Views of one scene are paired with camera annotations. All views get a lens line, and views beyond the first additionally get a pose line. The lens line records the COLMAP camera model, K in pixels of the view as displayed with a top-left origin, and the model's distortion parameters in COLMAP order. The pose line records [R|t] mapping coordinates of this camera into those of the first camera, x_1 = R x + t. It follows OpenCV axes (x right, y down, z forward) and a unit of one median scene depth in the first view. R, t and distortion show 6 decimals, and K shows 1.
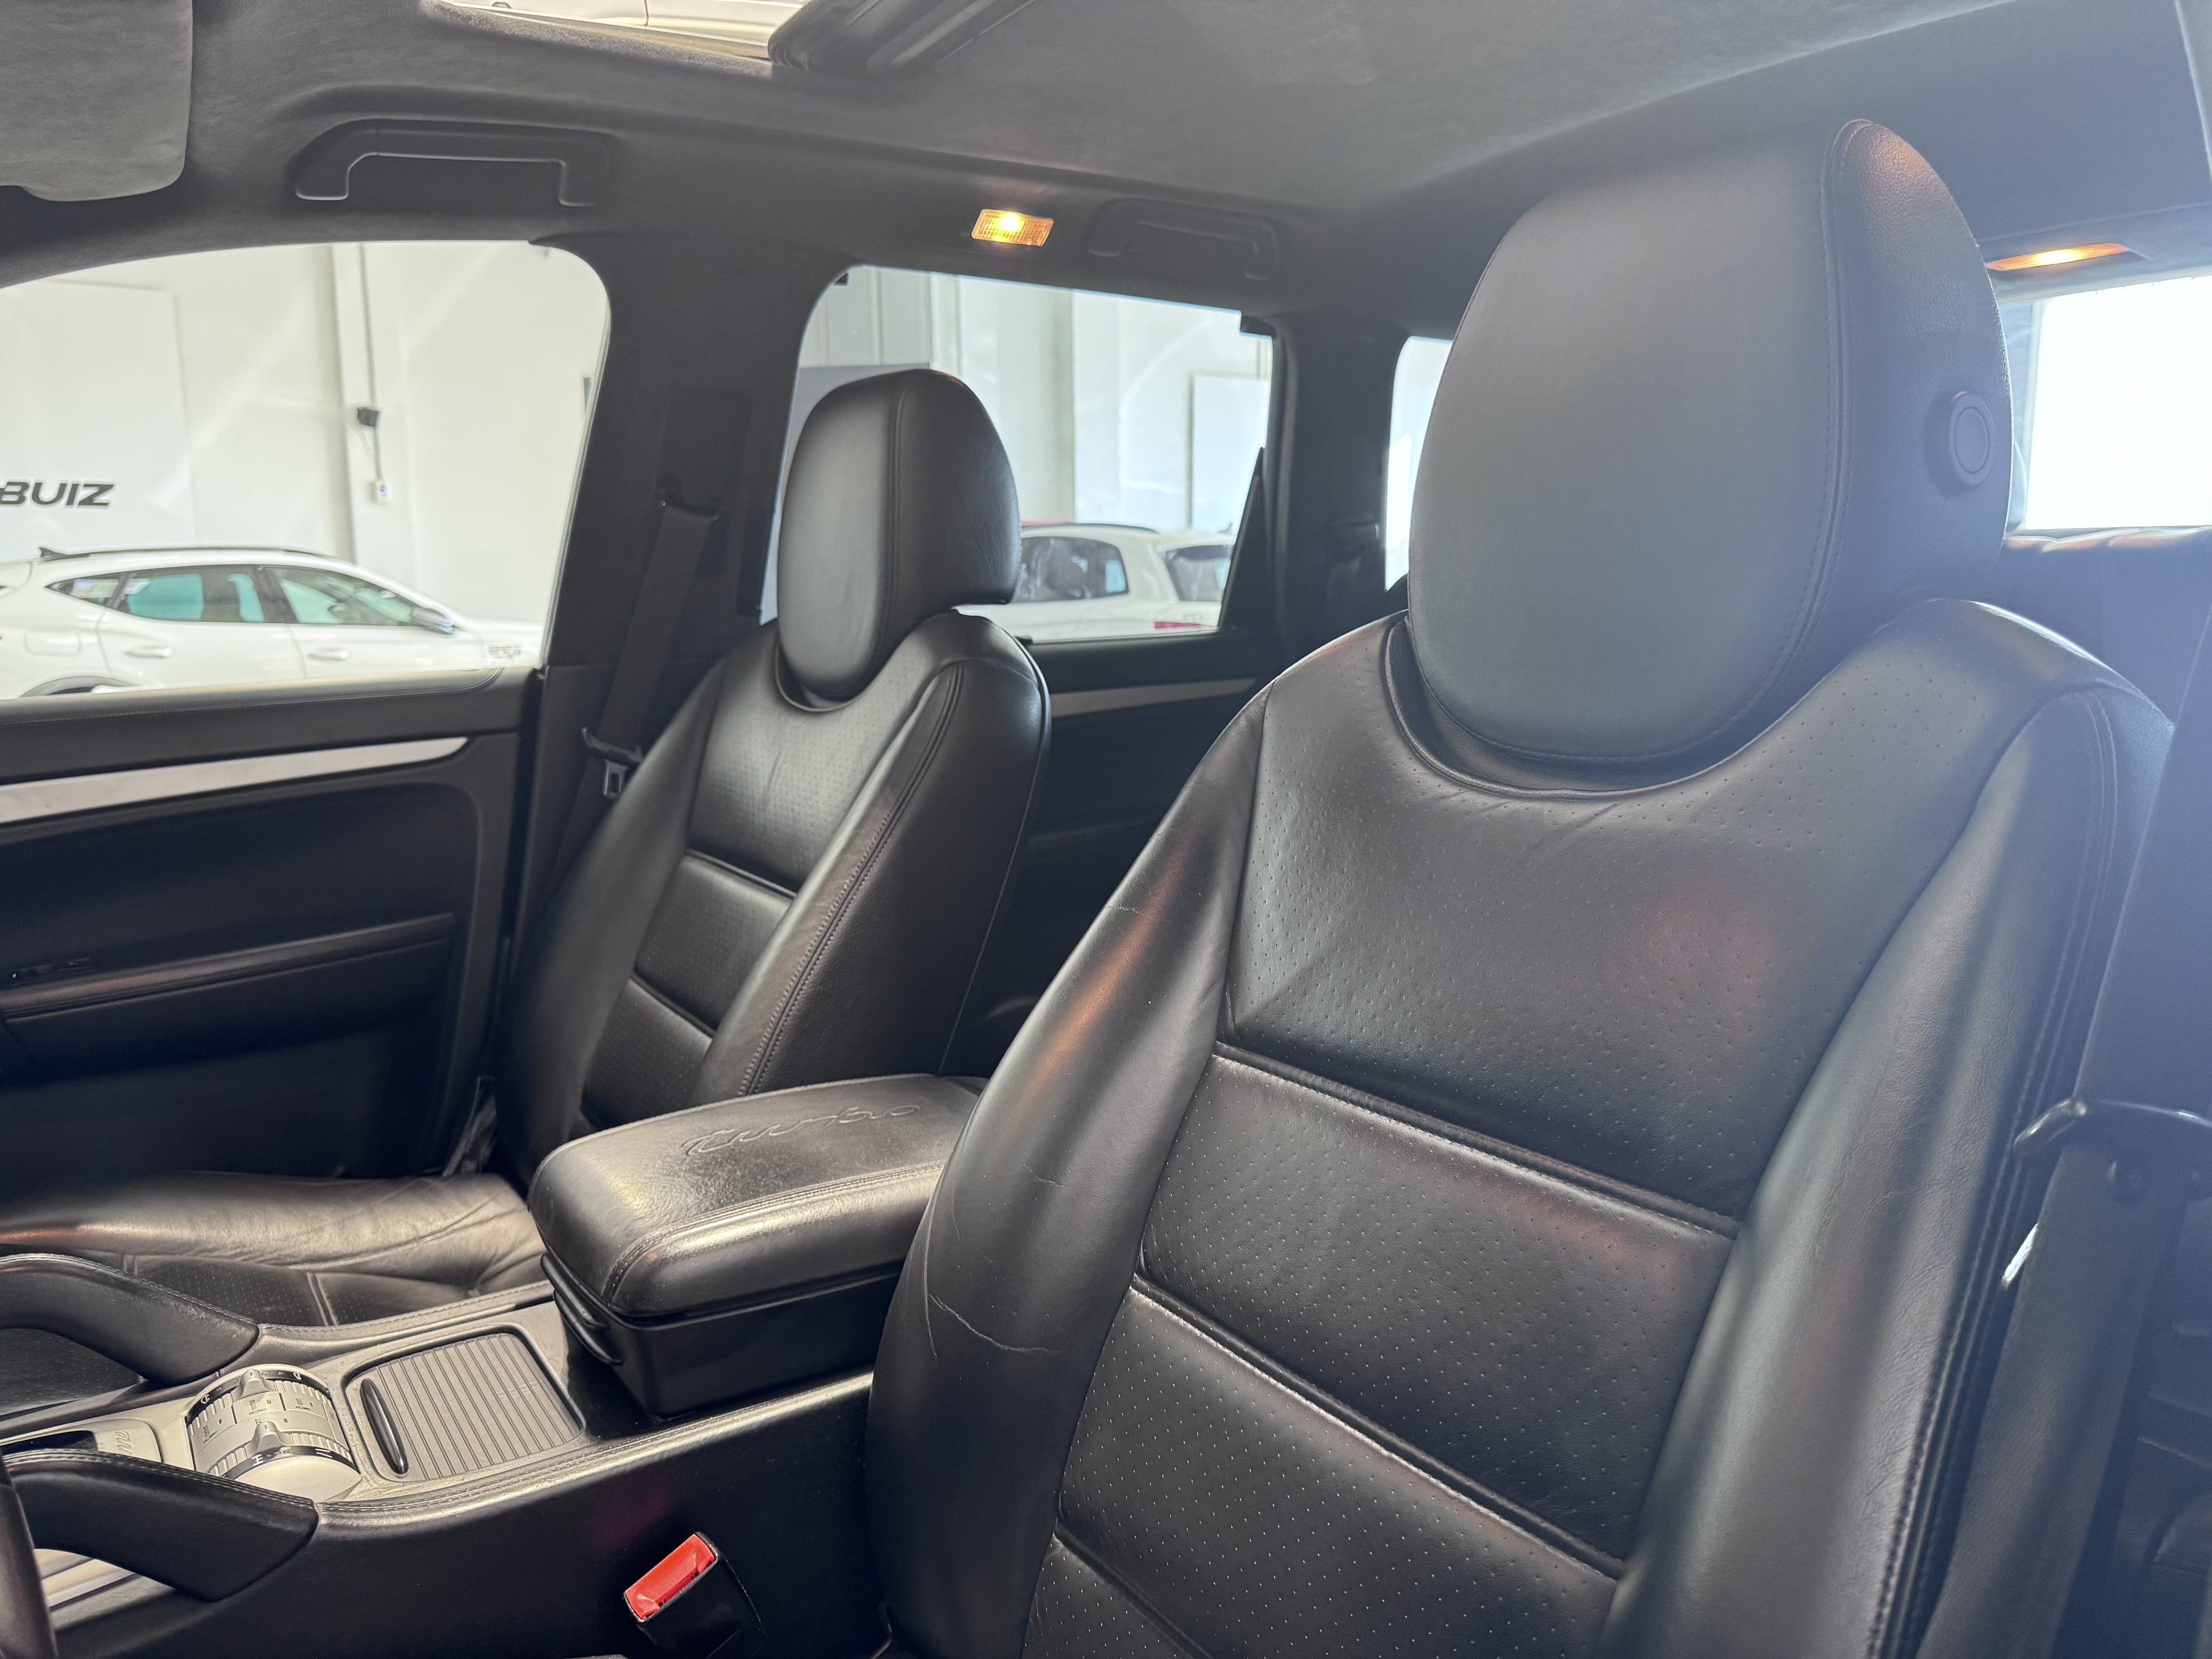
lens RADIAL K [[1586.3, 0, 1107.7], [0, 1586.3, 824.0], [0, 0, 1]] dist [0.012815, -0.018582]
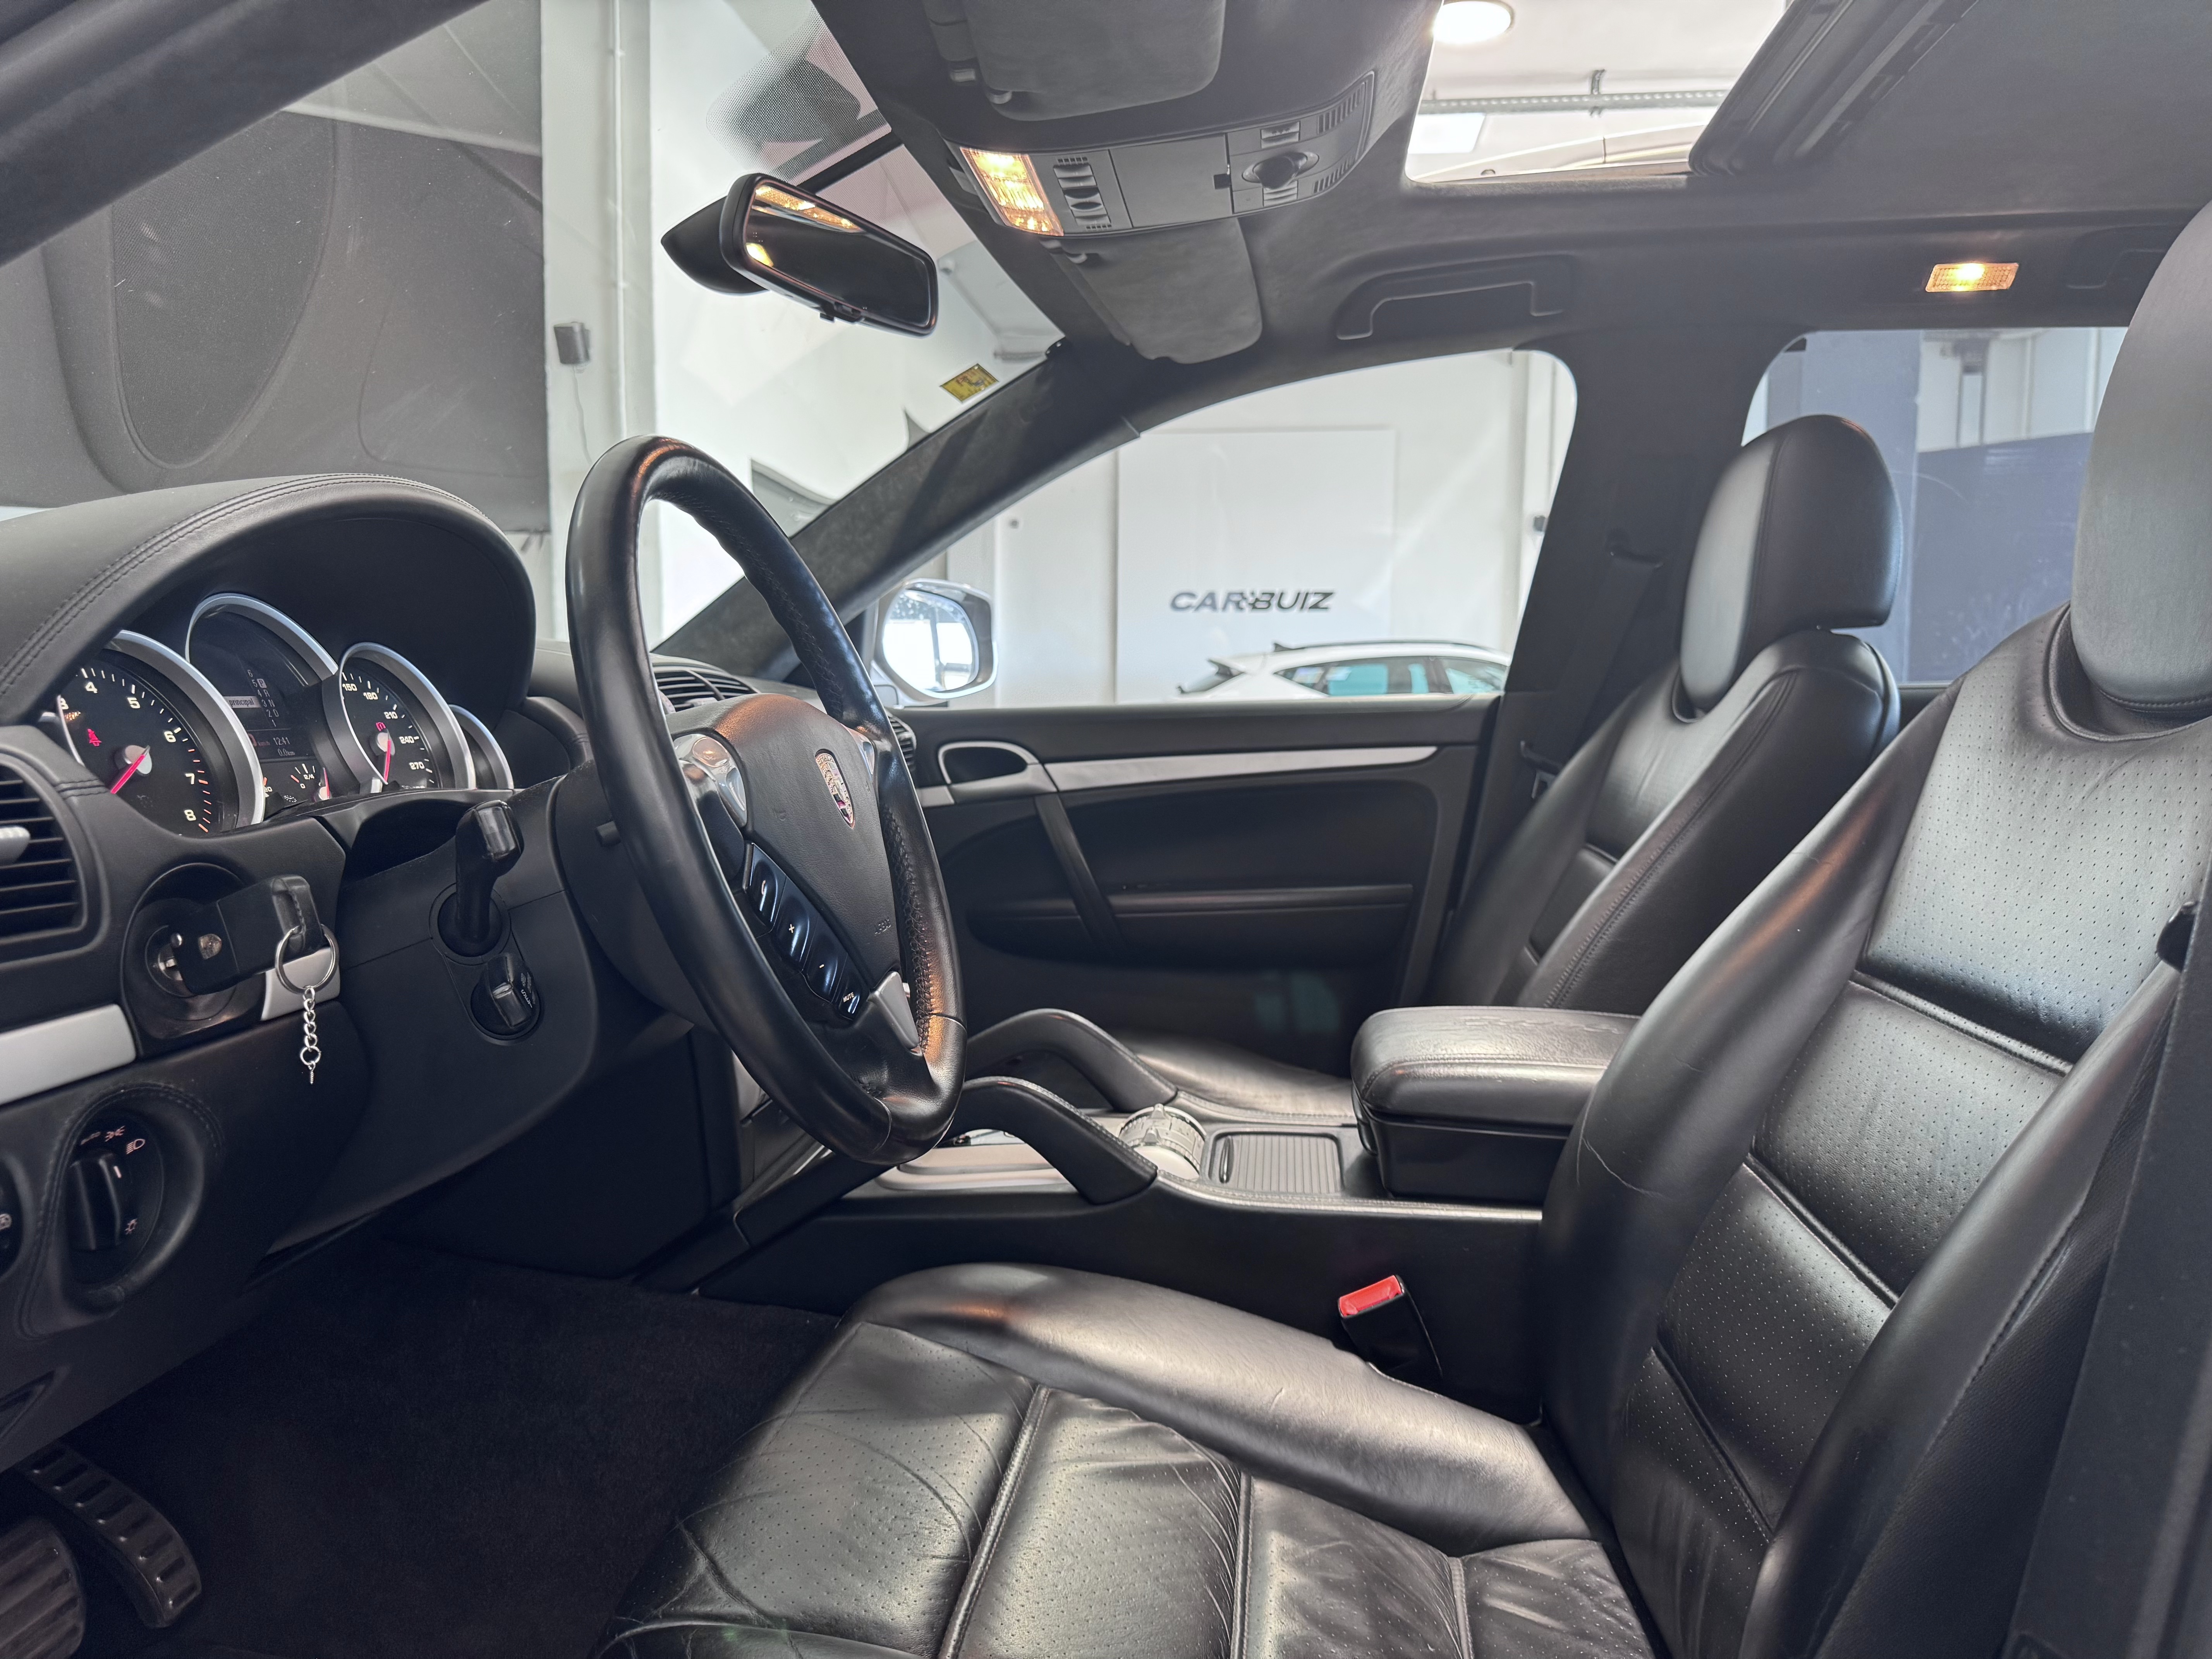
lens RADIAL K [[1586.3, 0, 1096.3], [0, 1586.3, 834.3], [0, 0, 1]] dist [0.012815, -0.018582]
pose [[0.757554, 0.072354, -0.648751, 0.223346], [-0.109885, 0.993791, -0.017479, 0.069358], [0.643458, 0.084529, 0.760800, -0.126758]]
